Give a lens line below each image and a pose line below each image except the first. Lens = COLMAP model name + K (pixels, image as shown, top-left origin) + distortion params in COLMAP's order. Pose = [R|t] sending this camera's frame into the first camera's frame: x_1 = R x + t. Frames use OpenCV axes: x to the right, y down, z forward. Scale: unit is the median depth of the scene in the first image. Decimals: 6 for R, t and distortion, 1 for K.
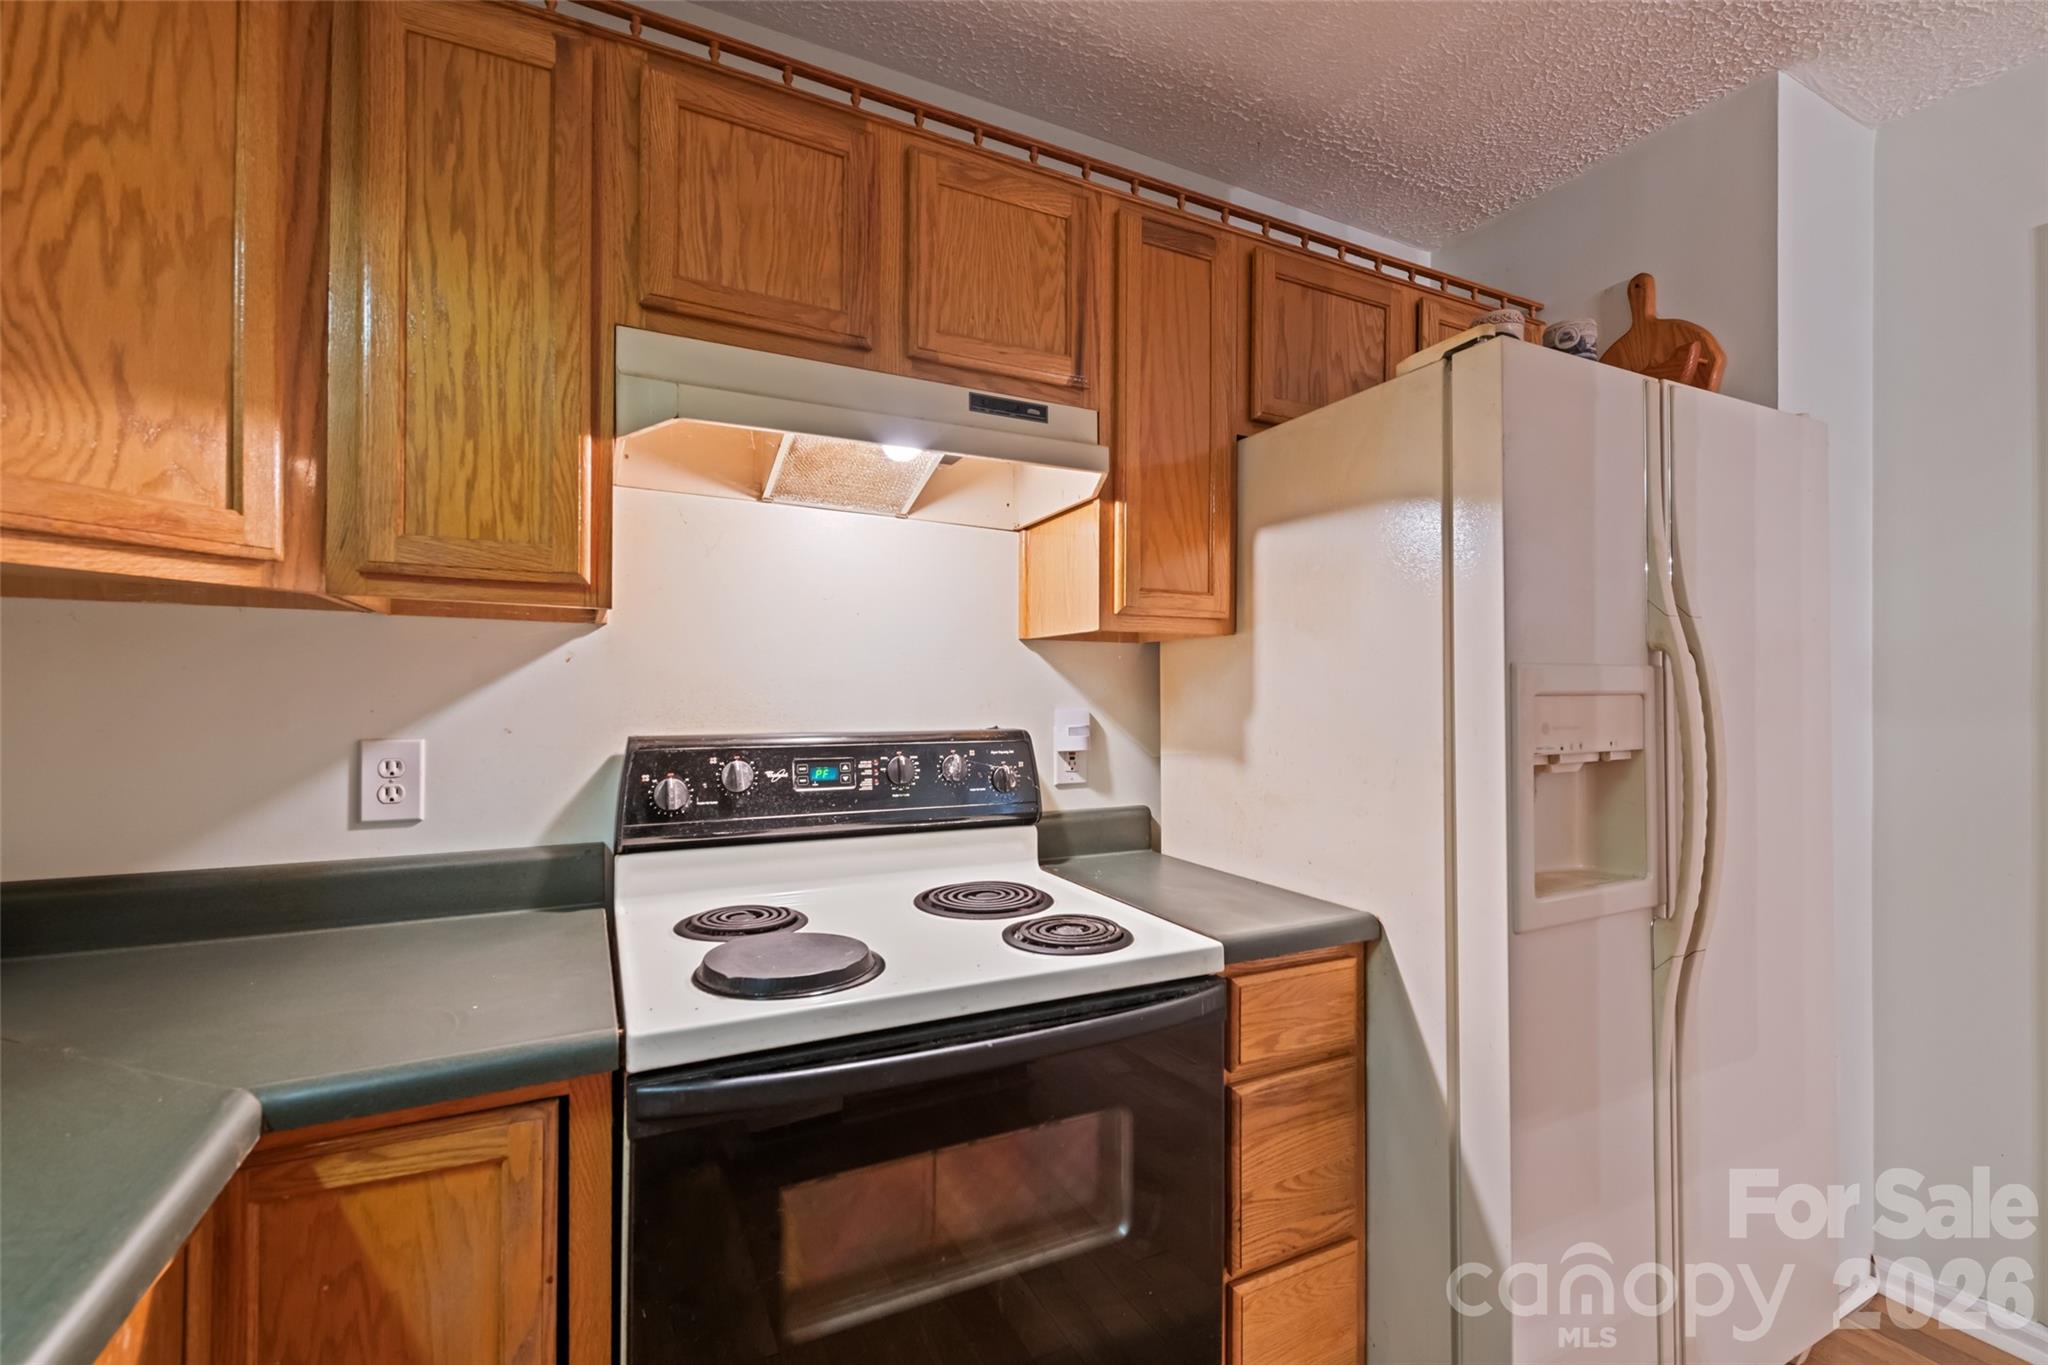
lens RADIAL K [[903.1, 0, 1022.4], [0, 903.1, 690.8], [0, 0, 1]] dist [0.005318, 0.000508]
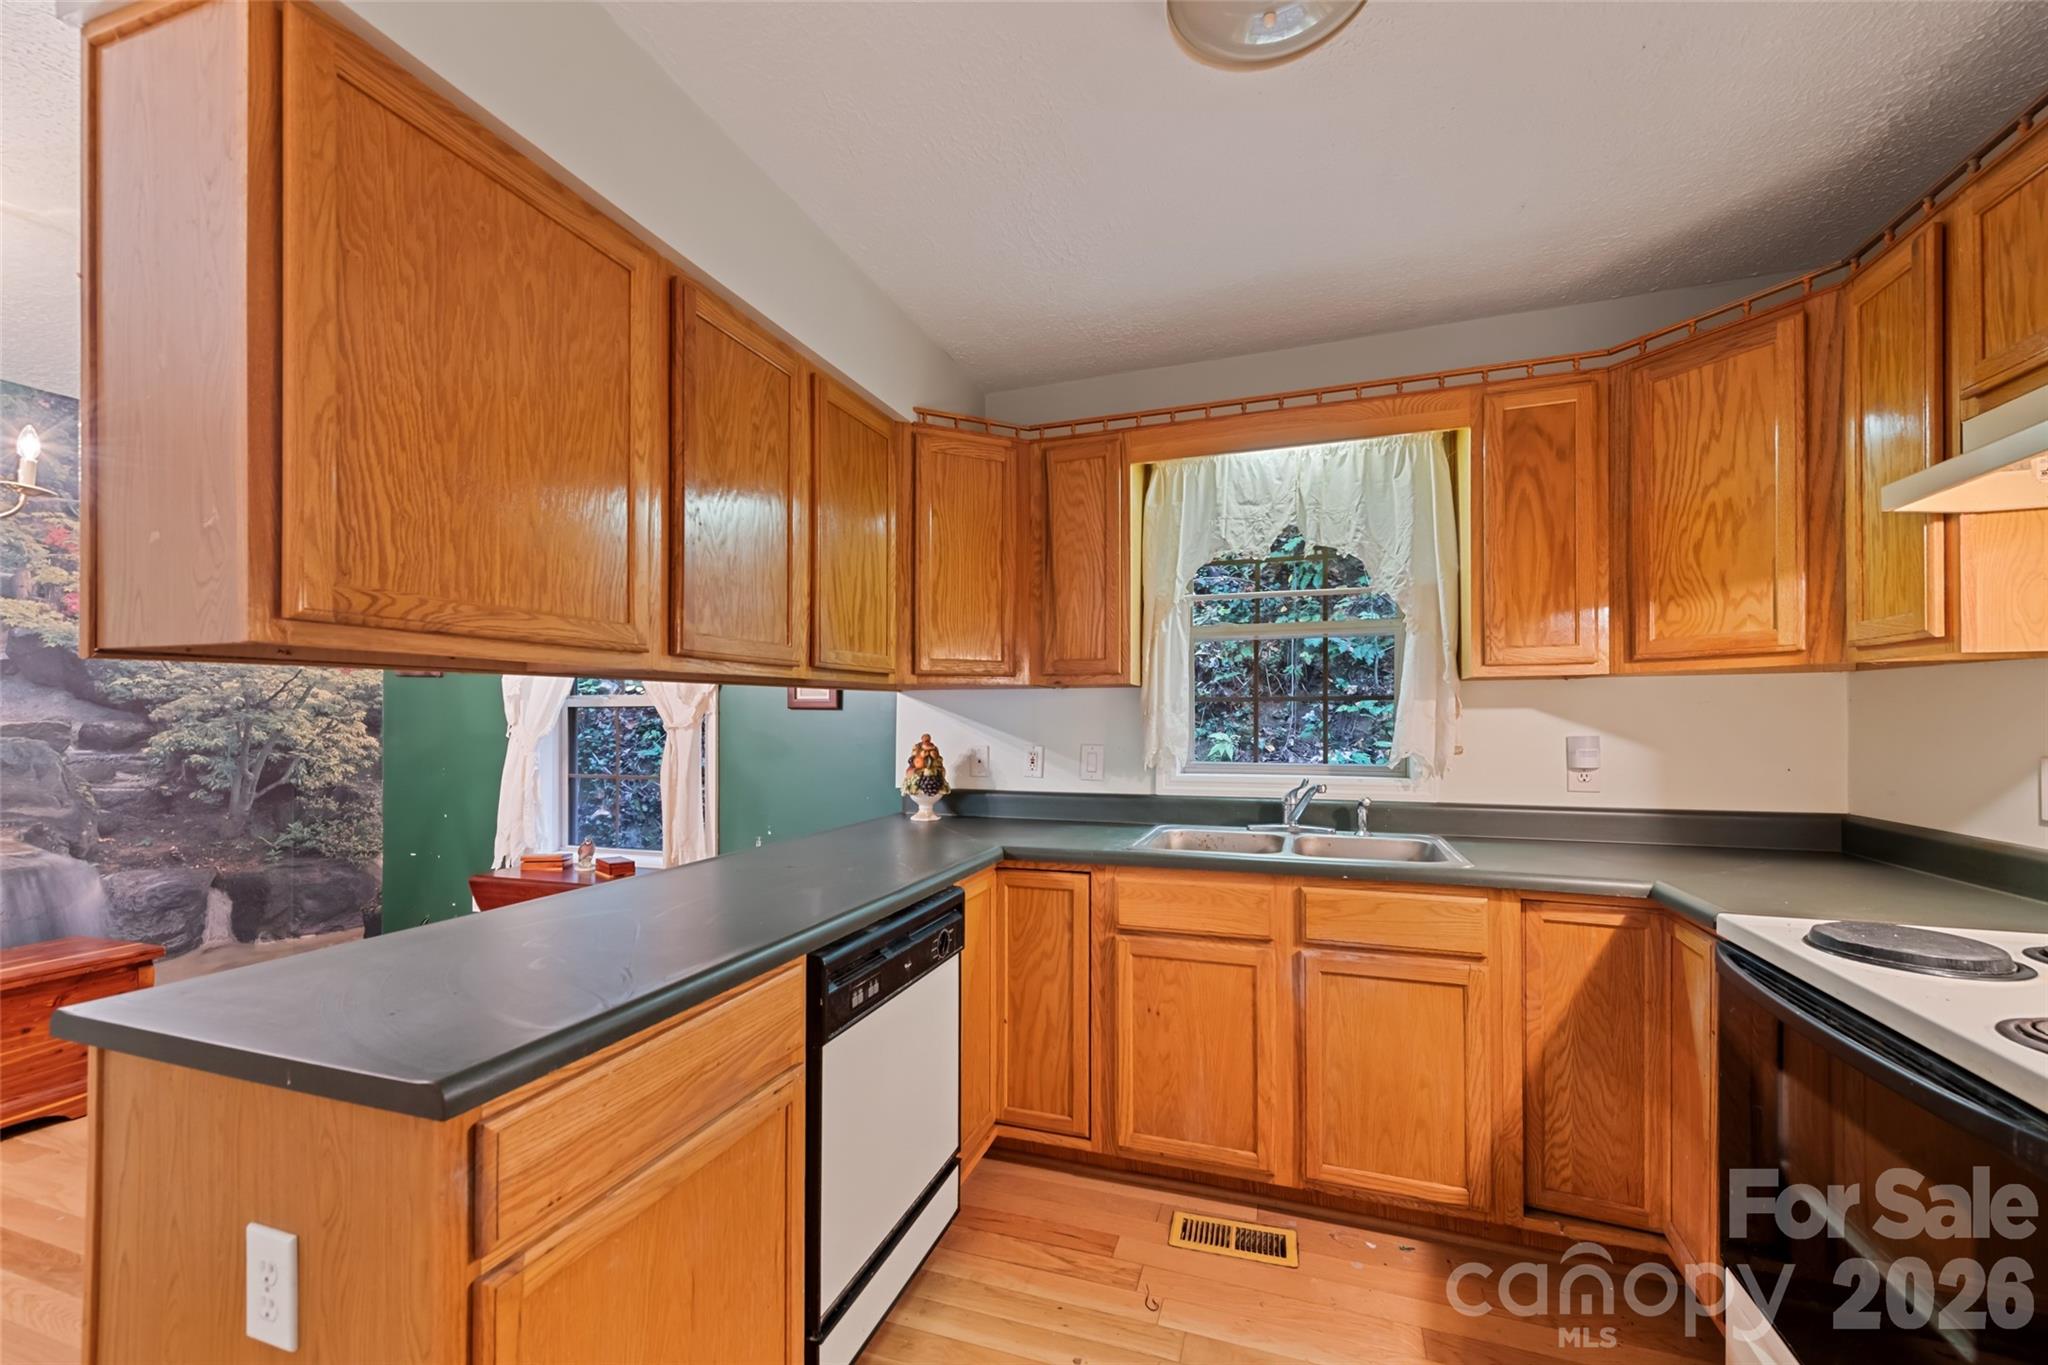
lens RADIAL K [[833.5, 0, 1013.6], [0, 833.5, 714.4], [0, 0, 1]] dist [0.021751, -0.000468]
pose [[-0.730802, 0.000157, -0.682590, 1.779082], [0.010183, 0.999891, -0.010672, -0.008194], [0.682514, -0.014750, -0.730724, 1.321224]]
